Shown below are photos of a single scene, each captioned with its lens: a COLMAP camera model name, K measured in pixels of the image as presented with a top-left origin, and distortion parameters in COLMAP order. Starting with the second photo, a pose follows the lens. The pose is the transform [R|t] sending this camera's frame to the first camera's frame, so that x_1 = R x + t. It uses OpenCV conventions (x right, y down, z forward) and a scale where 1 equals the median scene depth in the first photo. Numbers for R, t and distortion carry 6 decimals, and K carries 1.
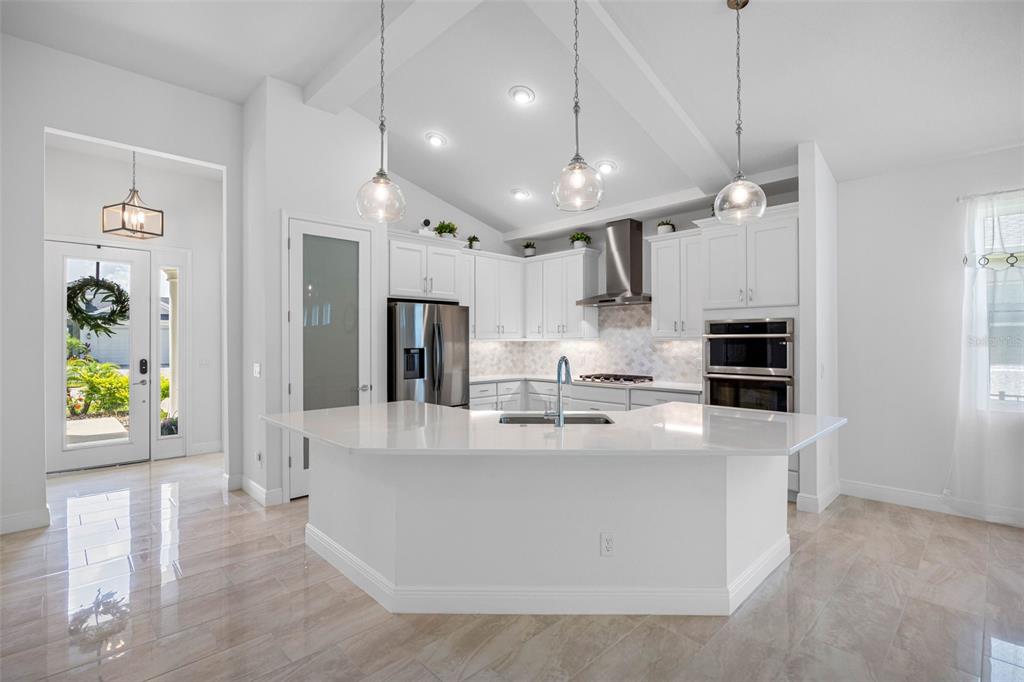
lens RADIAL K [[477.2, 0, 511.3], [0, 477.2, 340.9], [0, 0, 1]] dist [-0.017712, 0.000076]
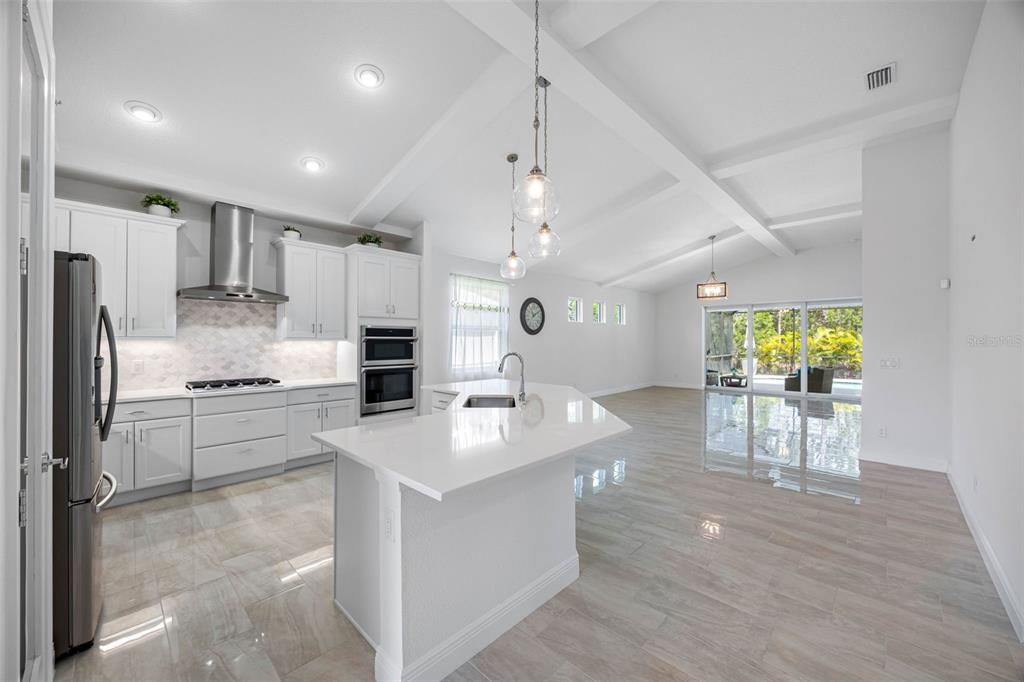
lens RADIAL K [[389.9, 0, 508.2], [0, 389.9, 339.3], [0, 0, 1]] dist [-0.001360, -0.000018]
pose [[-0.029491, 0.007169, 0.999539, -0.502769], [-0.001557, 0.999973, -0.007218, 0.000938], [-0.999564, -0.001769, -0.029479, 0.501741]]
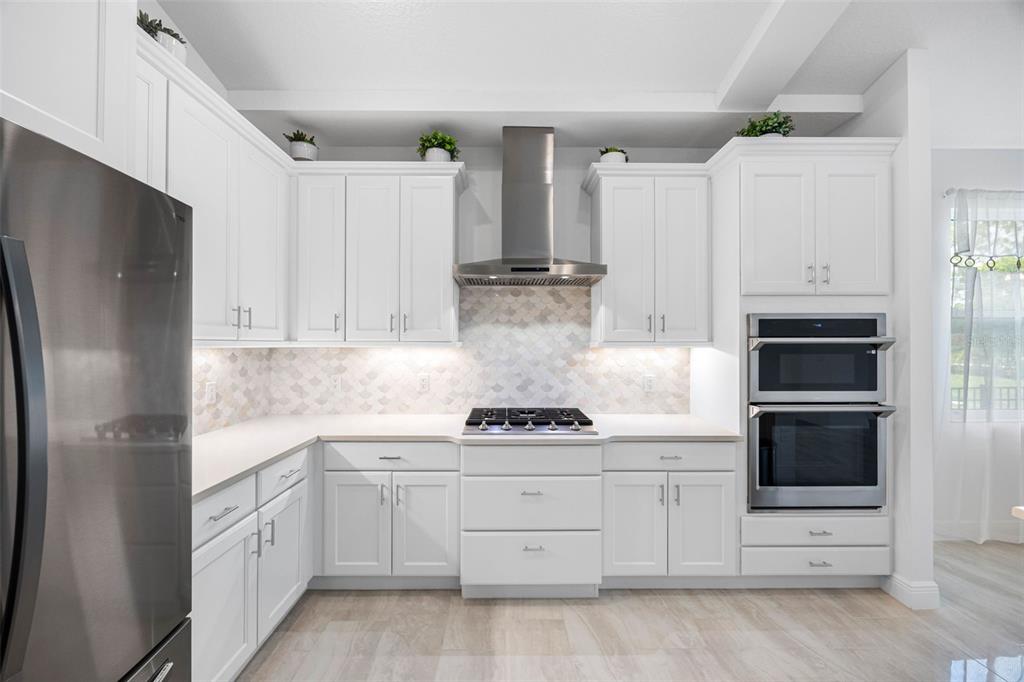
lens RADIAL K [[391.0, 0, 510.8], [0, 391.0, 343.9], [0, 0, 1]] dist [-0.002672, 0.000268]
pose [[0.692331, 0.005884, 0.721556, -0.108305], [-0.001930, 0.999978, -0.006302, -0.001600], [-0.721578, 0.002970, 0.692327, 0.689916]]
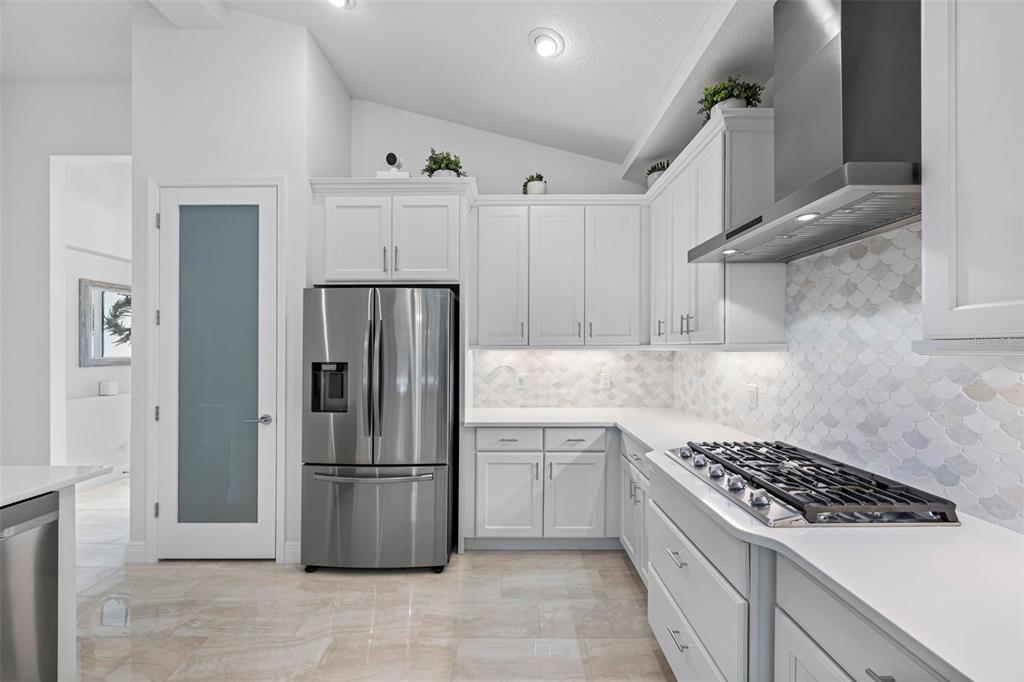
lens RADIAL K [[393.1, 0, 510.0], [0, 393.1, 348.1], [0, 0, 1]] dist [-0.006484, -0.000116]
pose [[0.716488, 0.002349, -0.697595, 0.259319], [-0.001761, 0.999997, 0.001558, -0.003170], [0.697597, 0.000112, 0.716491, 0.667659]]
